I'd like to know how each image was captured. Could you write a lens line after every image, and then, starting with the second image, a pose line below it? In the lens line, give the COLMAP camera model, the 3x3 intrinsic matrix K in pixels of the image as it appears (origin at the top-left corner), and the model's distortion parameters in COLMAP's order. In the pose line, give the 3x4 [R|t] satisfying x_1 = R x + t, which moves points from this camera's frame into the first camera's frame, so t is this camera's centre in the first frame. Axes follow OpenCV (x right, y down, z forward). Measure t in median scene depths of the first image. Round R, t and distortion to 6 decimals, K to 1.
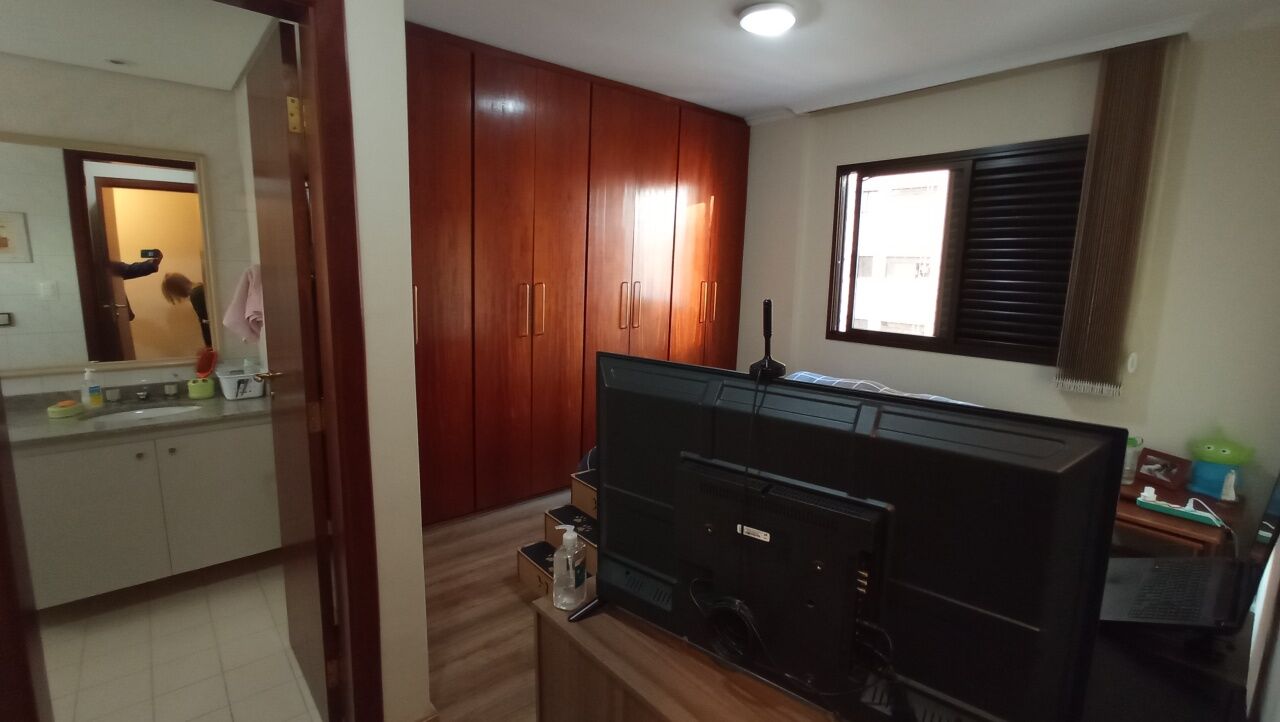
lens RADIAL K [[584.0, 0, 657.7], [0, 584.0, 369.7], [0, 0, 1]] dist [-0.017791, 0.007238]
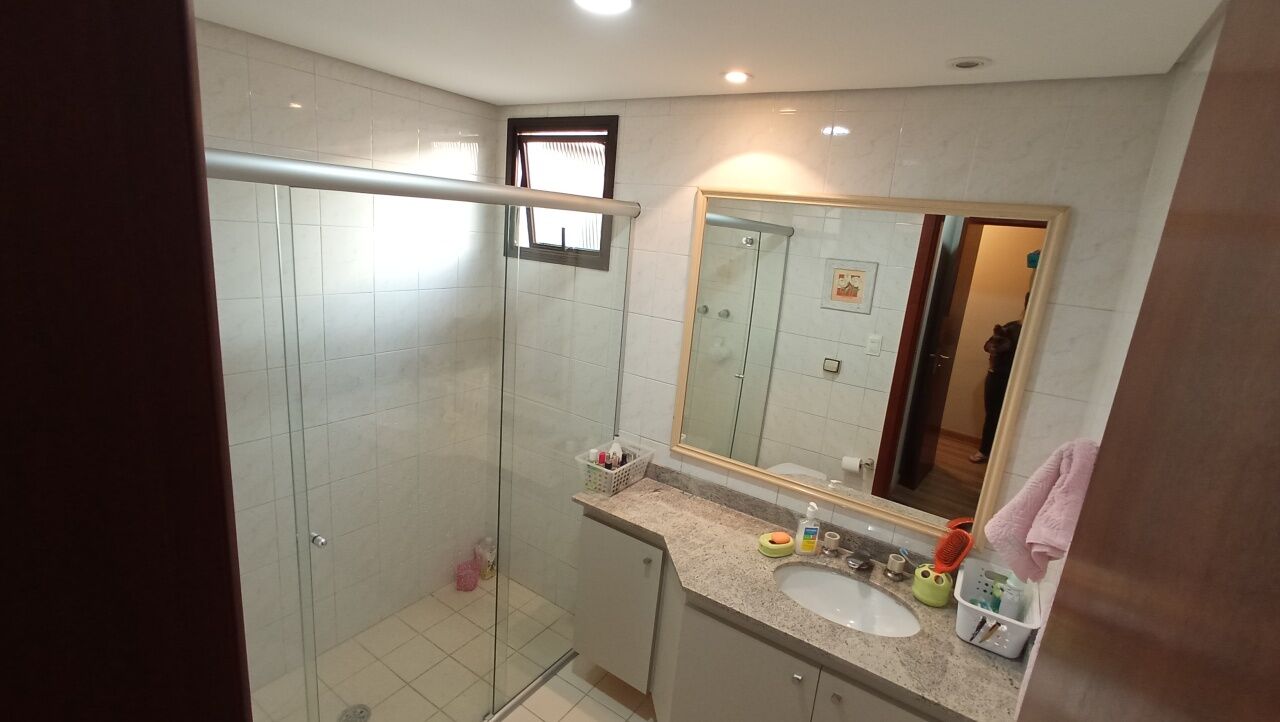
lens RADIAL K [[584.0, 0, 633.0], [0, 584.0, 359.1], [0, 0, 1]] dist [-0.017791, 0.007238]
pose [[0.250233, 0.214202, -0.944193, -0.344344], [-0.246204, 0.957239, 0.151912, -0.216077], [0.936358, 0.194451, 0.292270, 0.486372]]
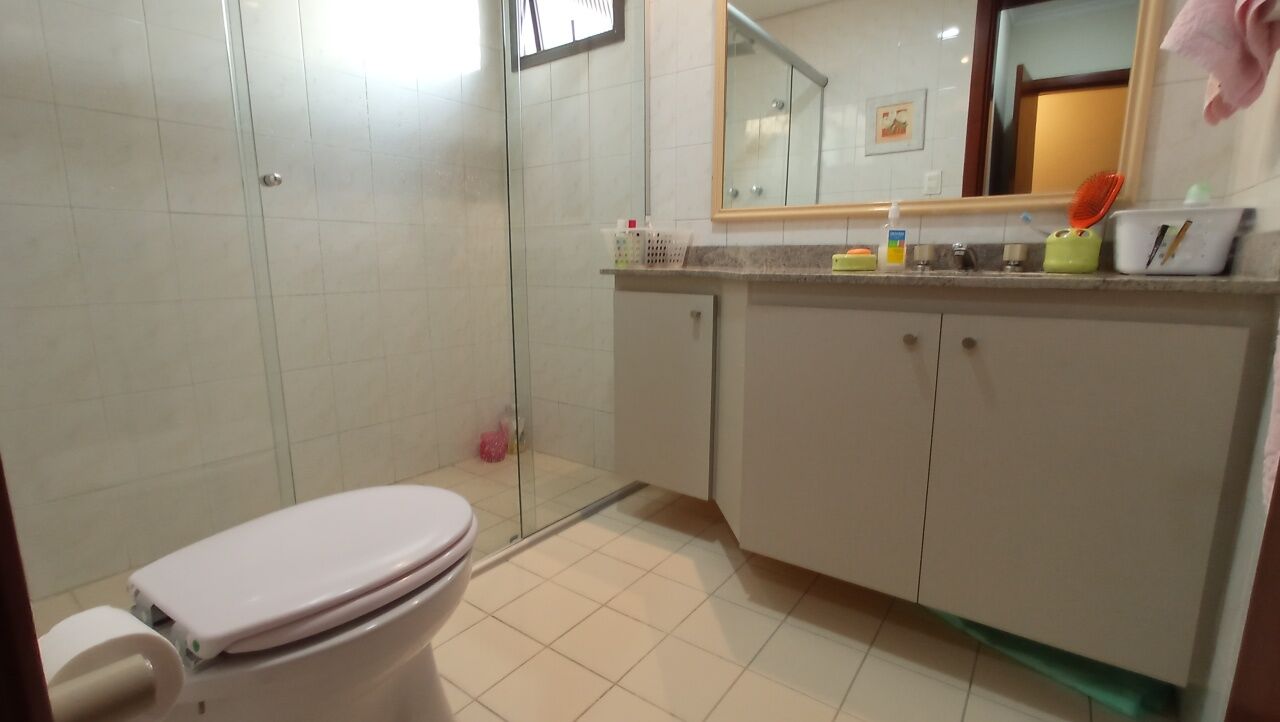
lens RADIAL K [[584.0, 0, 627.9], [0, 584.0, 359.9], [0, 0, 1]] dist [-0.017791, 0.007238]
pose [[0.205925, 0.133035, -0.969483, -0.403706], [-0.166211, 0.981076, 0.099321, 0.133683], [0.964349, 0.140686, 0.224140, 0.572042]]
